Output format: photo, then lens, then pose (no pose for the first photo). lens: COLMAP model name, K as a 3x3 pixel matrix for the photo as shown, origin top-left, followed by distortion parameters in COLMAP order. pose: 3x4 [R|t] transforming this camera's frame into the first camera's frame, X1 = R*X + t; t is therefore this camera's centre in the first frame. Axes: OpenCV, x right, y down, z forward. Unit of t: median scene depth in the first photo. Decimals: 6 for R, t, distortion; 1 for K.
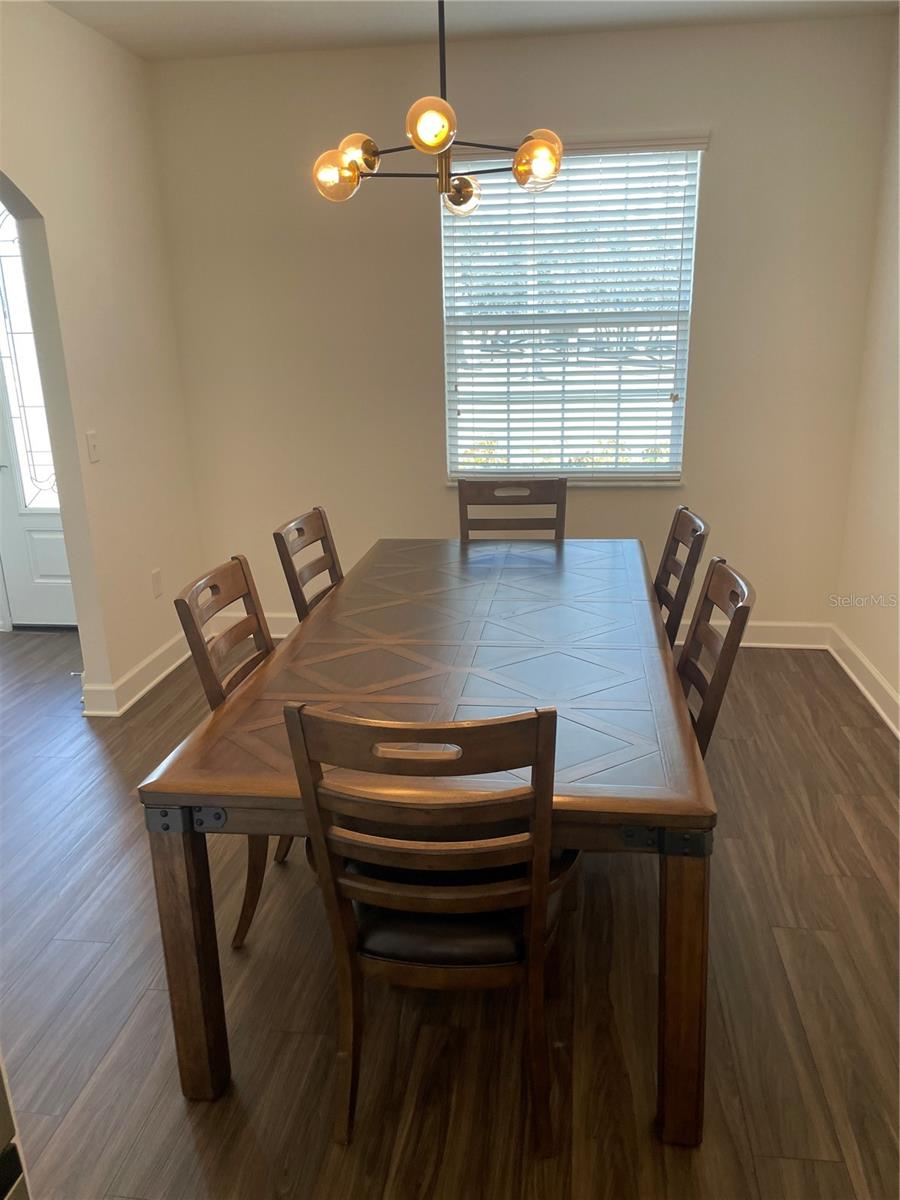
lens RADIAL K [[923.4, 0, 447.0], [0, 923.4, 601.4], [0, 0, 1]] dist [0.010976, 0.001059]
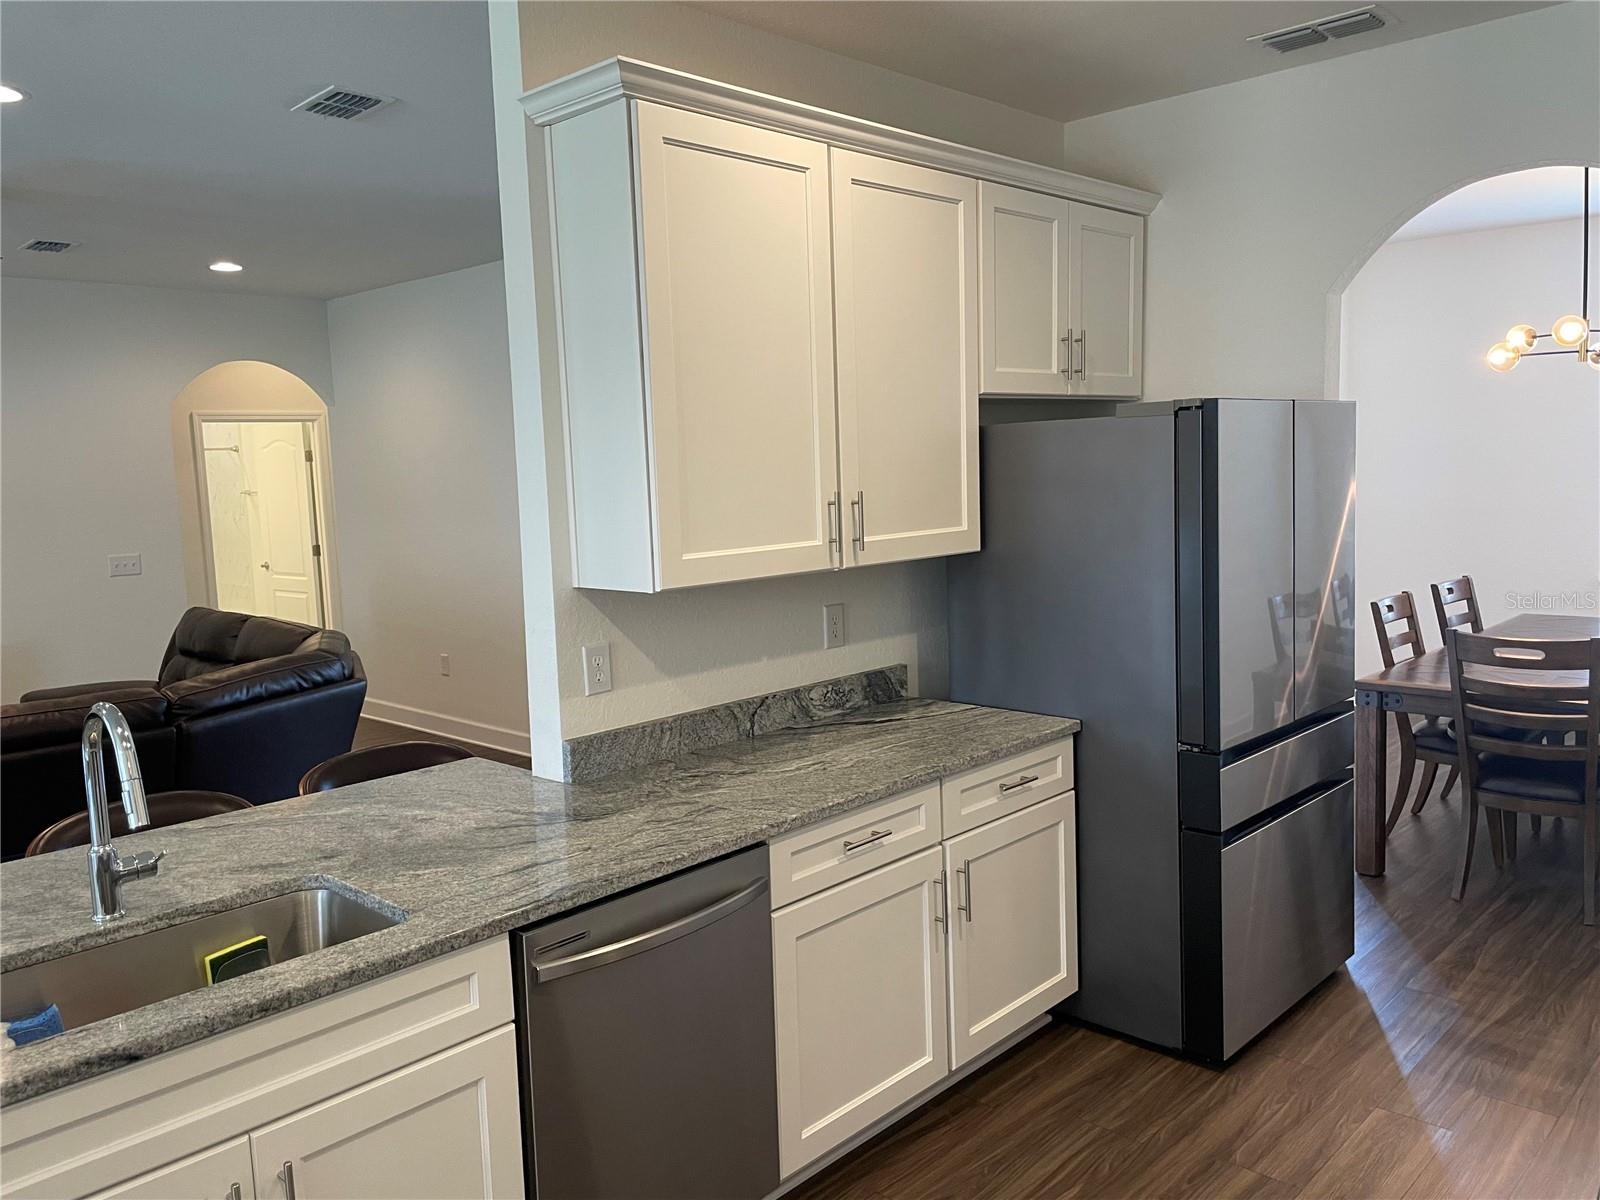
lens RADIAL K [[1231.1, 0, 796.7], [0, 1231.1, 591.9], [0, 0, 1]] dist [0.010976, 0.001059]
pose [[0.807296, 0.061813, -0.586901, 0.182096], [-0.149693, 0.983423, -0.102330, 0.362866], [0.570846, 0.170465, 0.803166, -1.410140]]
